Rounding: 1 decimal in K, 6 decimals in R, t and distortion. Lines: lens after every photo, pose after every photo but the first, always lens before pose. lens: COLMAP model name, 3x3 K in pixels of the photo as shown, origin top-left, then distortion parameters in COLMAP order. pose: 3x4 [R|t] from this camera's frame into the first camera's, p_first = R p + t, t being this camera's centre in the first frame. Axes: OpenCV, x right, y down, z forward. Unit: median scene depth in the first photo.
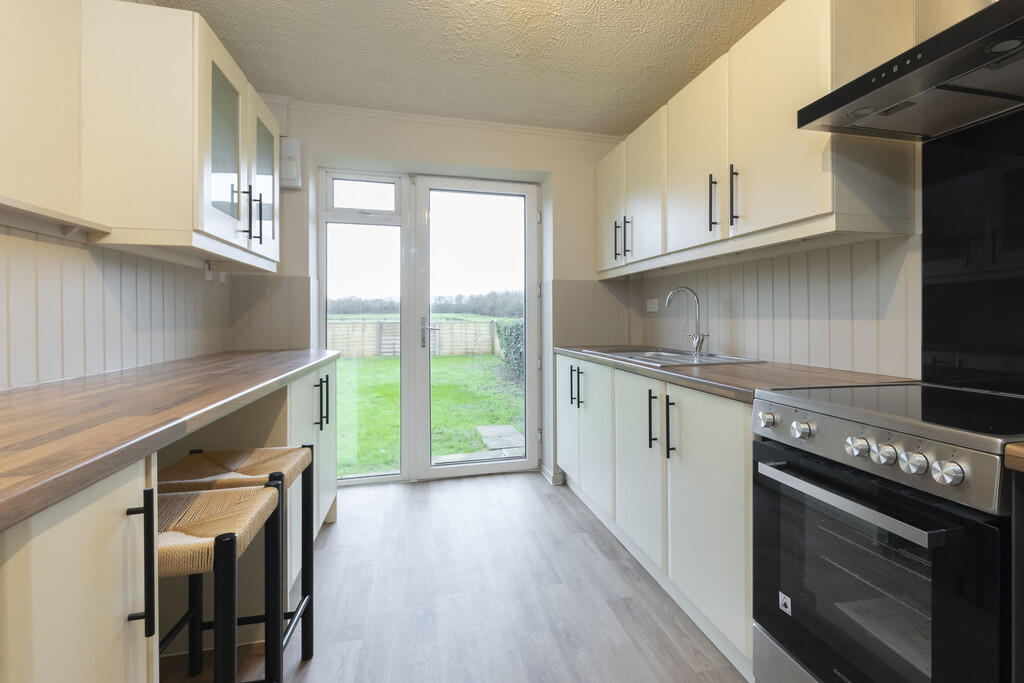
lens RADIAL K [[468.8, 0, 547.4], [0, 468.8, 315.2], [0, 0, 1]] dist [0.004586, 0.000204]
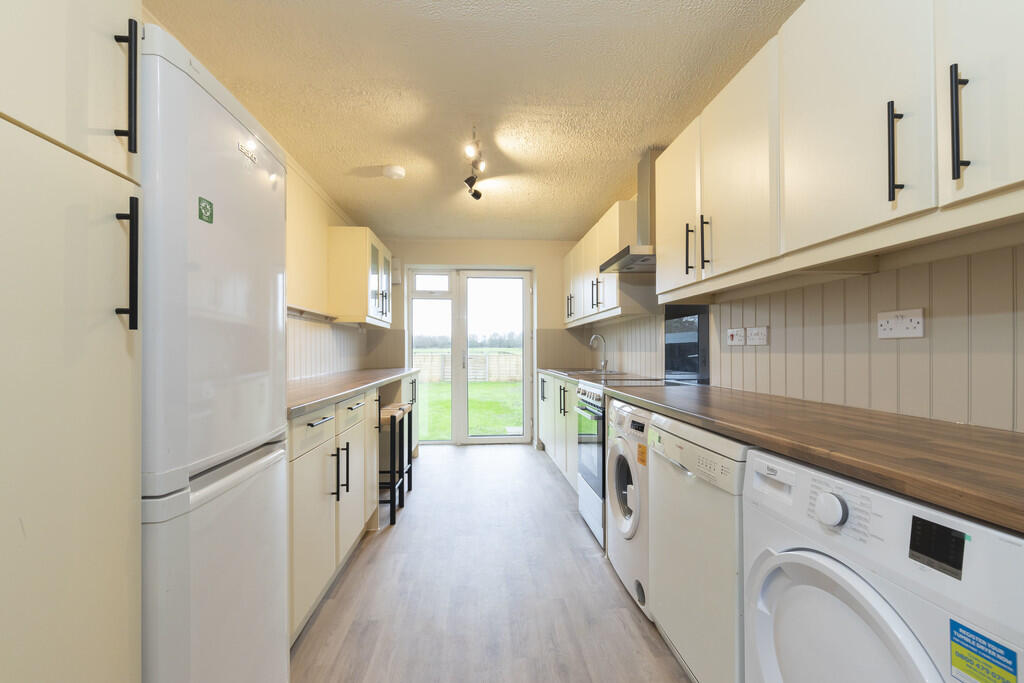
lens RADIAL K [[468.8, 0, 509.9], [0, 468.8, 344.4], [0, 0, 1]] dist [0.004586, 0.000204]
pose [[0.978261, -0.003964, -0.207338, 0.274747], [0.001745, 0.999939, -0.010886, -0.001262], [0.207368, 0.010288, 0.978209, -0.696246]]
